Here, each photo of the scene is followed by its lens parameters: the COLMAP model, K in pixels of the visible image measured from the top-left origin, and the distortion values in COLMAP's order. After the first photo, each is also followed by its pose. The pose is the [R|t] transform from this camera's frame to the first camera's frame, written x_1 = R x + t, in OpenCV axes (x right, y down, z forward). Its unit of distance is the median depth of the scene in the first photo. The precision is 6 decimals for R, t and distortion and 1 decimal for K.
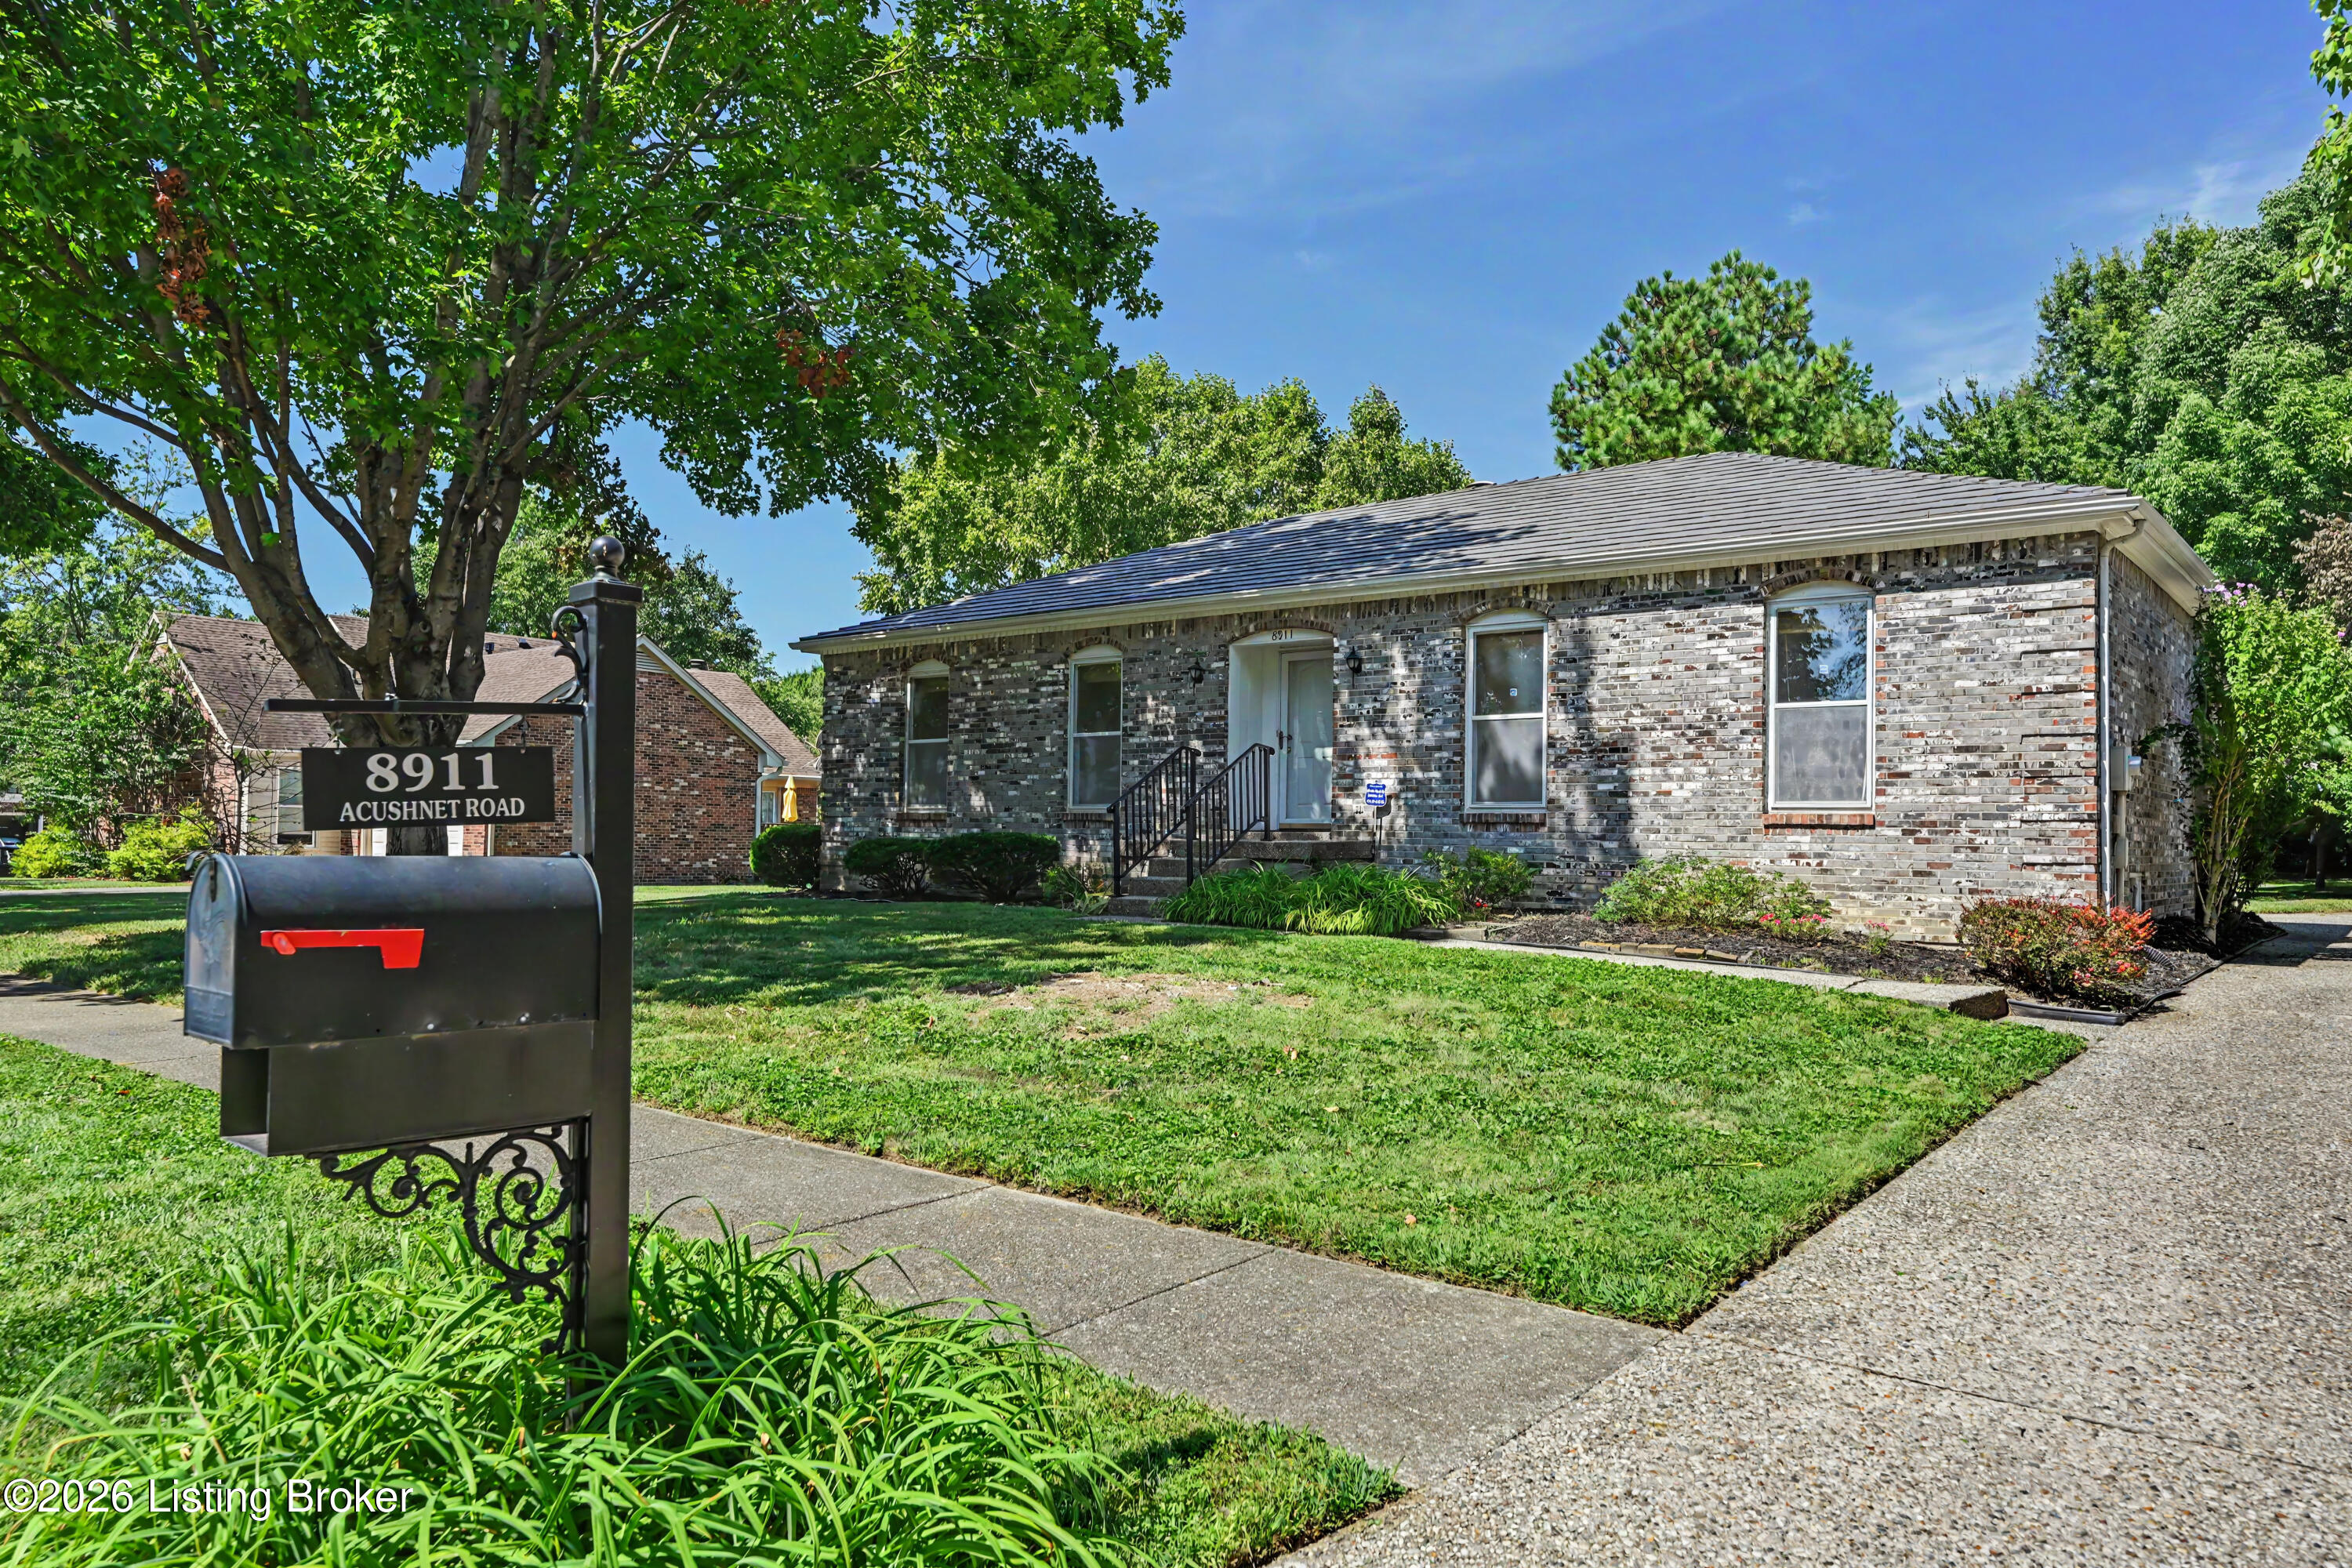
lens RADIAL K [[1593.2, 0, 1174.6], [0, 1593.2, 782.3], [0, 0, 1]] dist [-0.003753, -0.007379]
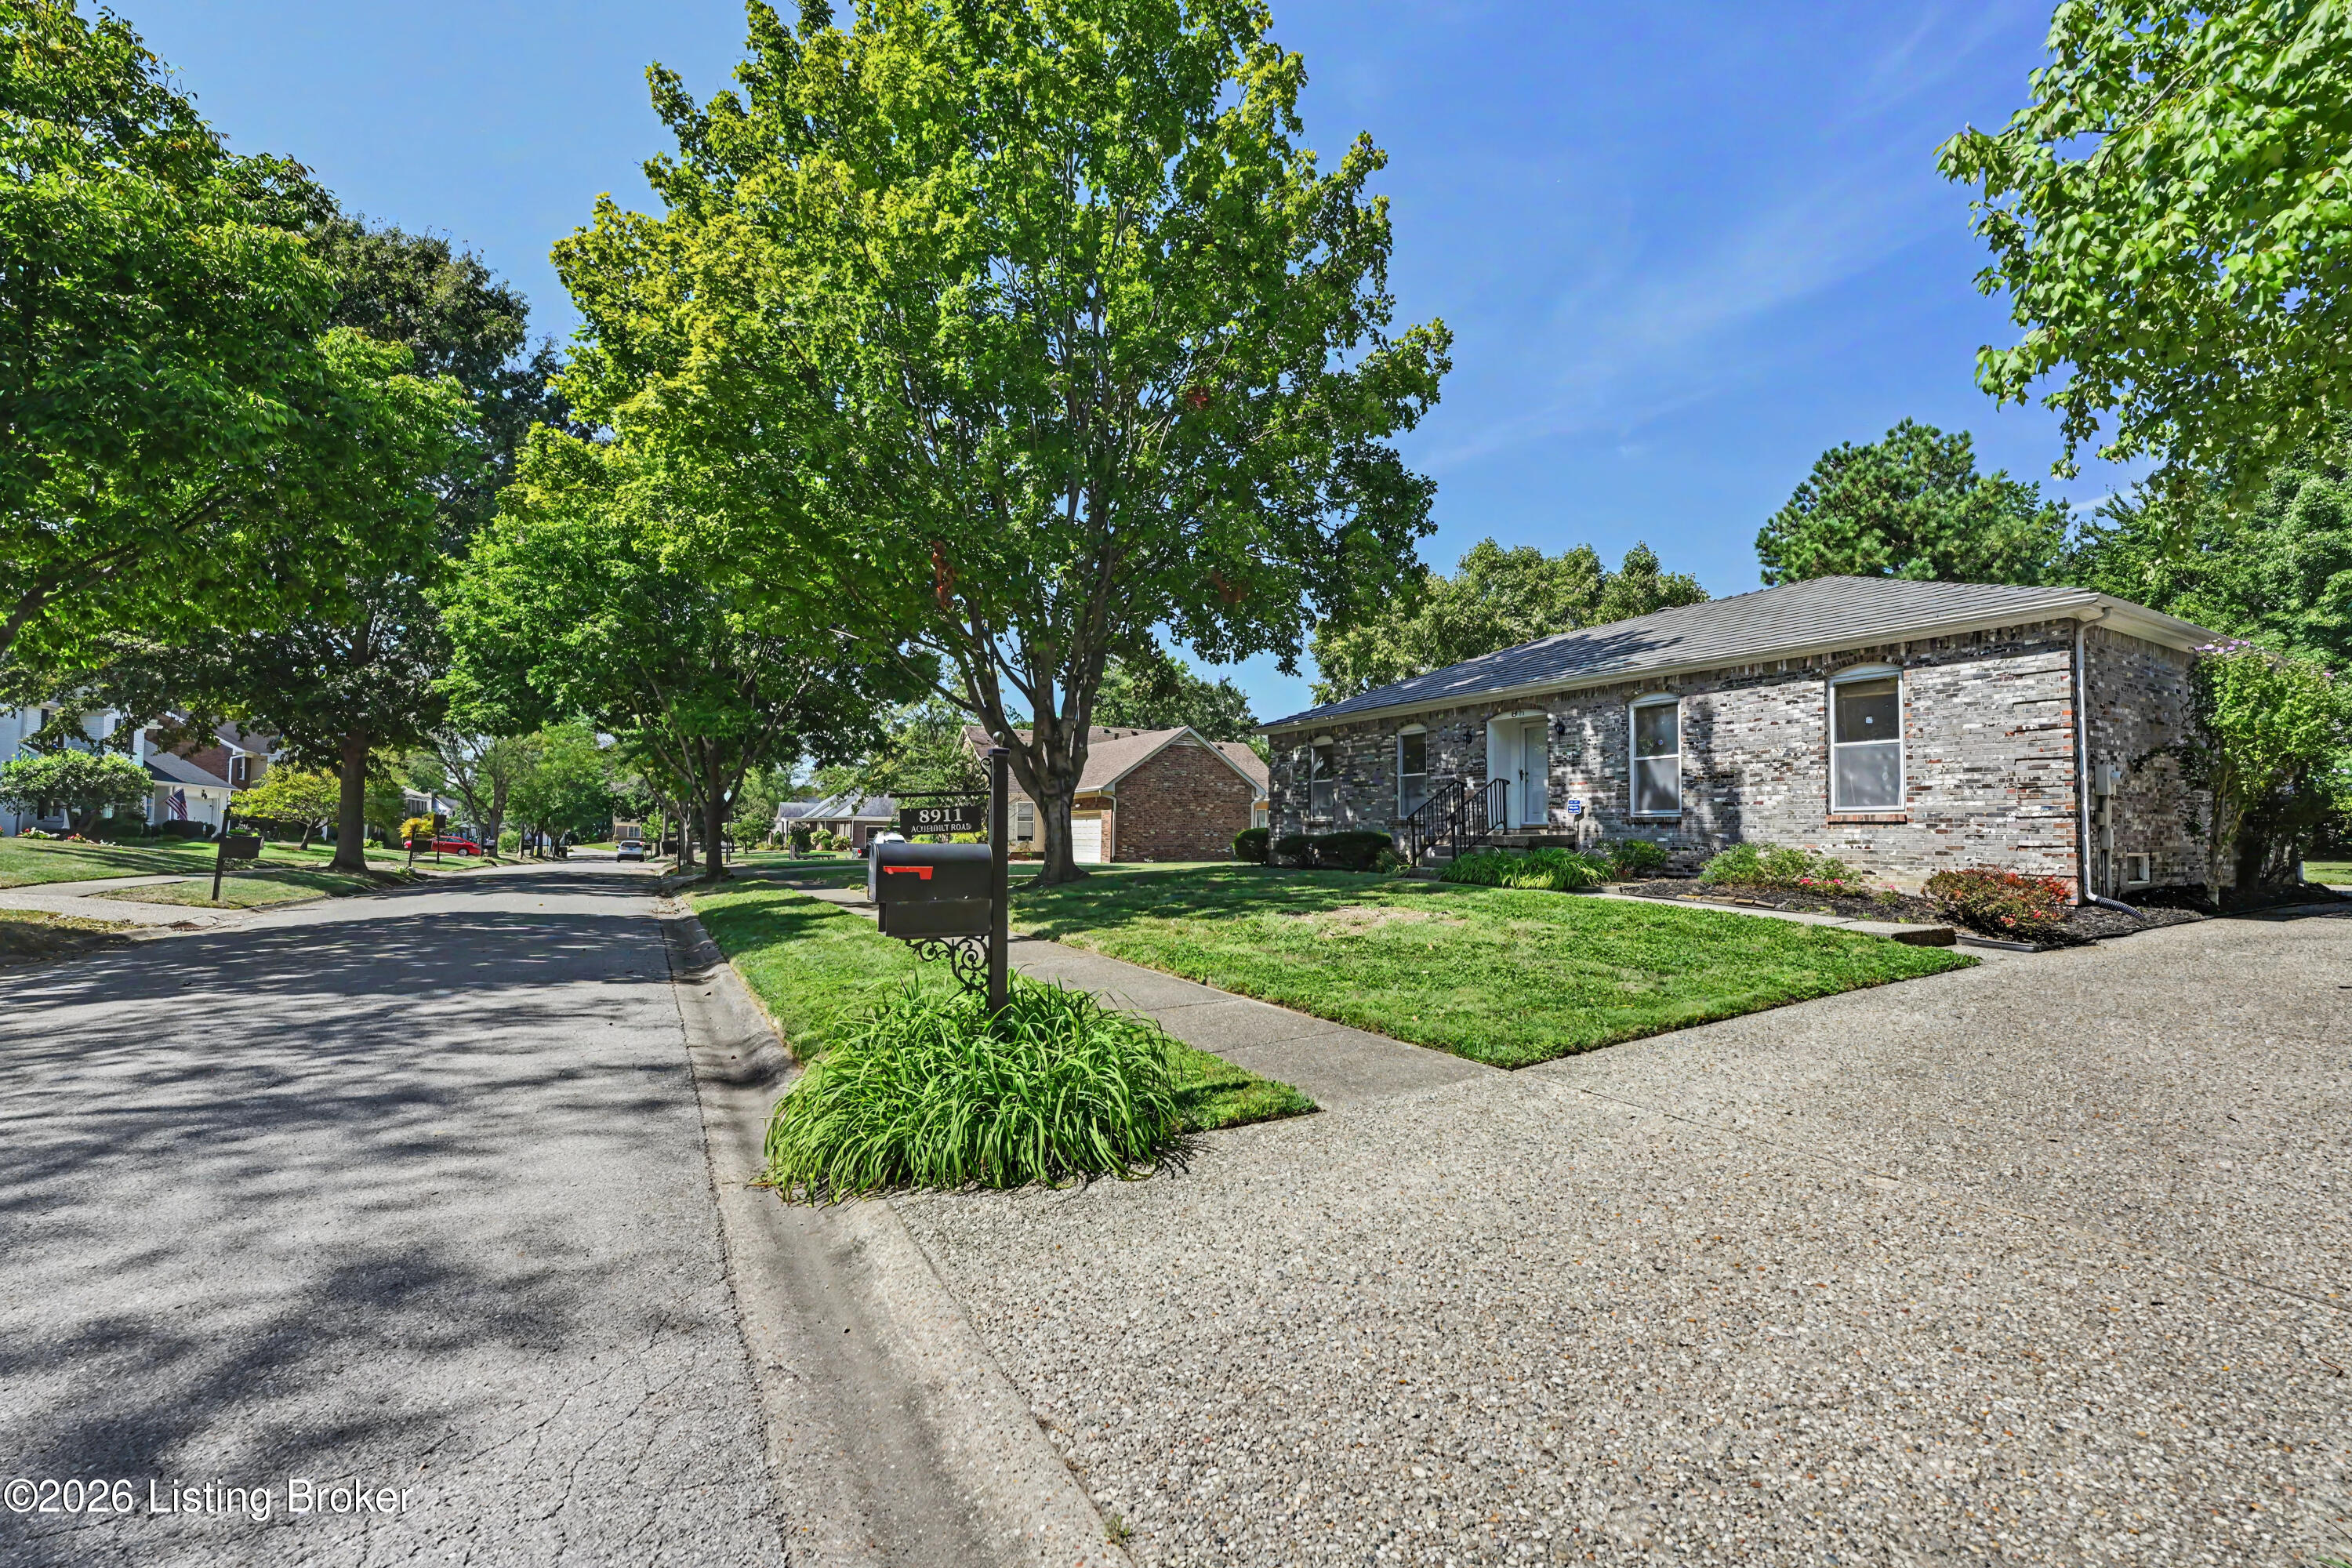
lens RADIAL K [[954.9, 0, 1166.9], [0, 954.9, 794.3], [0, 0, 1]] dist [-0.009238, 0.000936]
pose [[0.930679, -0.023717, -0.365068, 0.100034], [0.020759, 0.999712, -0.012026, -0.002446], [0.365249, 0.003614, 0.930903, -0.087899]]
